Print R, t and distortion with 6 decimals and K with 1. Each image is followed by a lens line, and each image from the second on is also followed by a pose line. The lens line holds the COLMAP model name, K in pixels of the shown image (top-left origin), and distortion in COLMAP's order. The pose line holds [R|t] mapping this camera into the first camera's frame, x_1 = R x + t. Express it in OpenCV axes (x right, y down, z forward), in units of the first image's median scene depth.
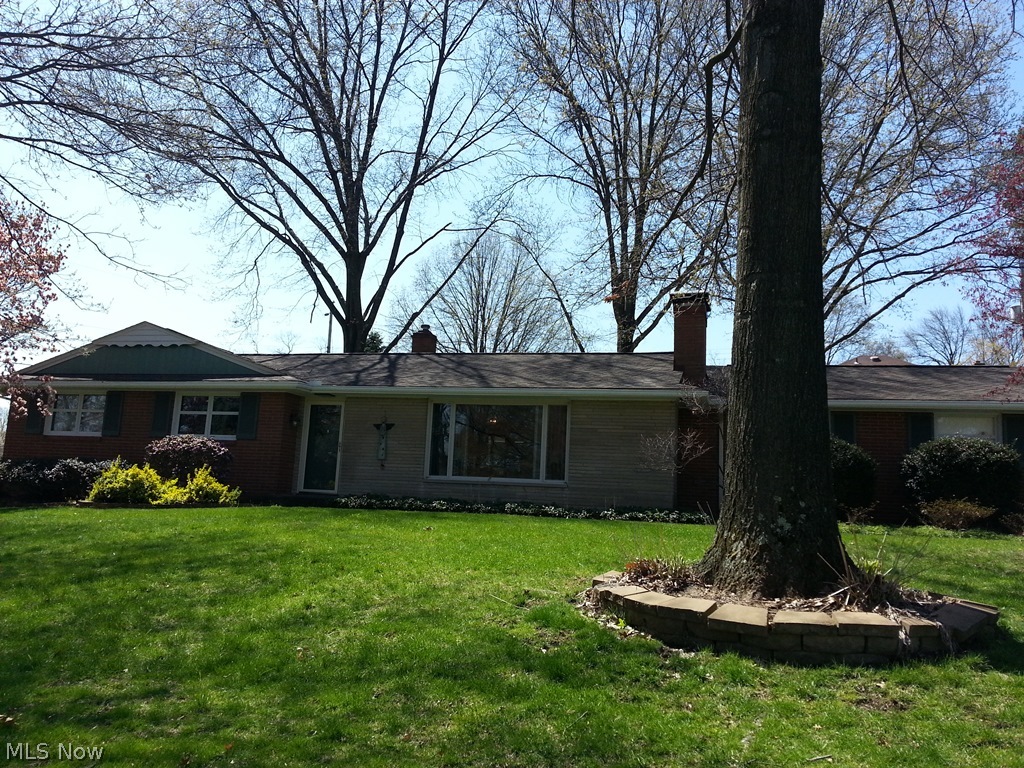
lens RADIAL K [[811.9, 0, 512.0], [0, 811.9, 384.8], [0, 0, 1]] dist [0.006692, -0.002007]
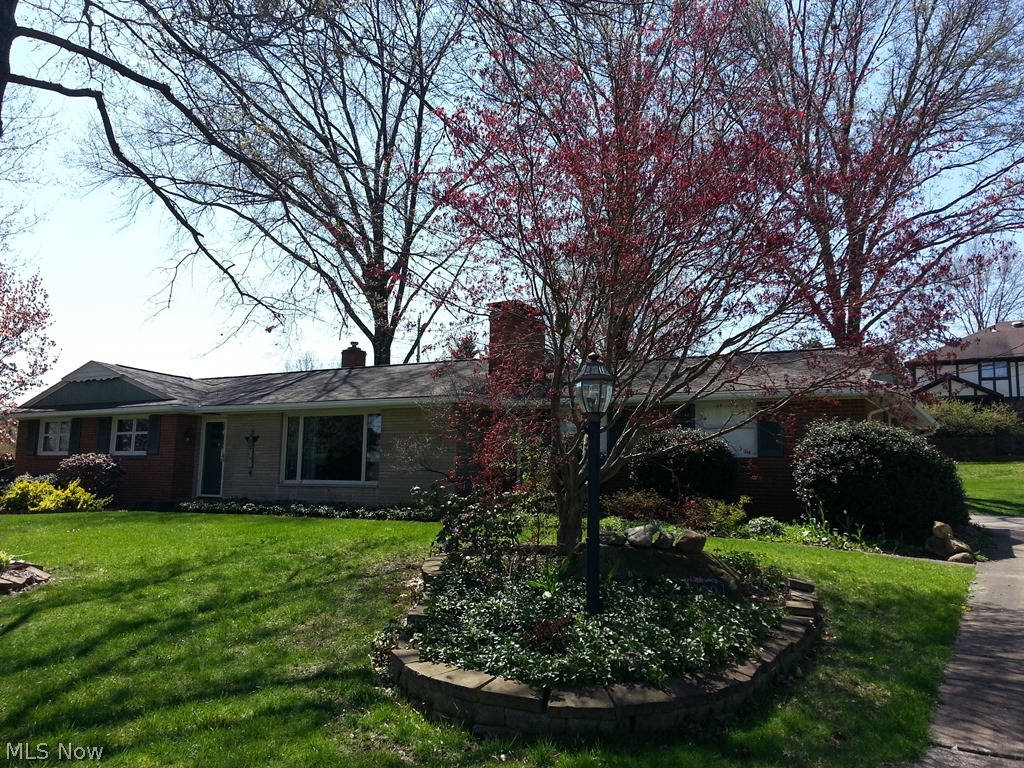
lens RADIAL K [[811.9, 0, 513.2], [0, 811.9, 382.1], [0, 0, 1]] dist [0.006692, -0.002007]
pose [[0.960744, -0.060308, -0.270801, 0.505365], [0.061755, 0.998086, -0.003181, -0.002116], [0.270475, -0.013667, 0.962630, -0.008744]]
